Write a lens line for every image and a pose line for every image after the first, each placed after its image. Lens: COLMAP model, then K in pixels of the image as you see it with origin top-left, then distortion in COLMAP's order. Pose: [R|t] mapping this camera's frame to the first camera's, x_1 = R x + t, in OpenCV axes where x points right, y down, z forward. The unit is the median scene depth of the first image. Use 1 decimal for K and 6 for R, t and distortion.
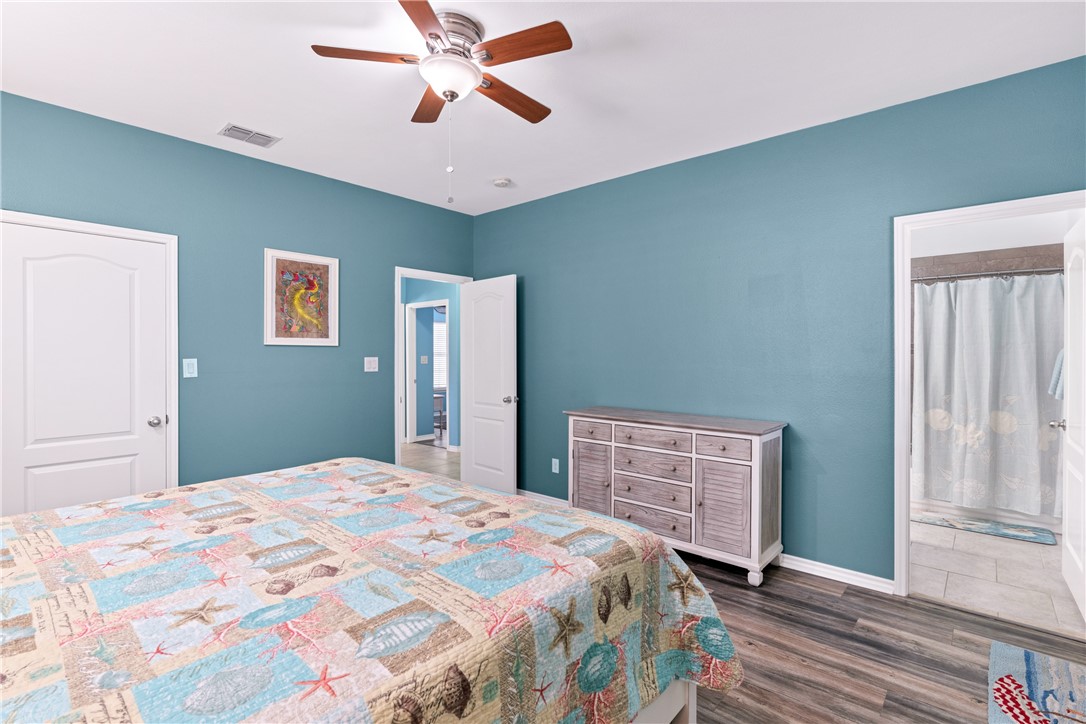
lens RADIAL K [[498.9, 0, 564.4], [0, 498.9, 358.8], [0, 0, 1]] dist [0.000414, 0.000436]
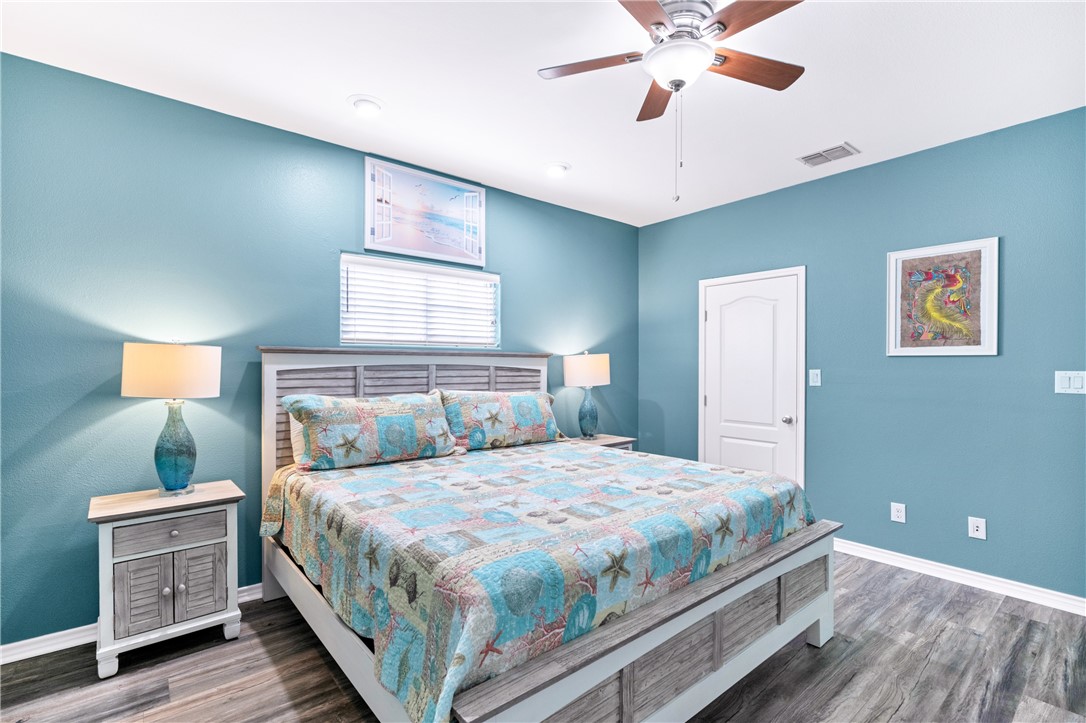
lens RADIAL K [[498.9, 0, 564.4], [0, 498.9, 358.3], [0, 0, 1]] dist [0.000414, 0.000436]
pose [[-0.150285, -0.011130, -0.988580, 0.414024], [-0.013858, 0.999862, -0.009150, -0.006540], [0.988546, 0.012324, -0.150419, 0.540319]]
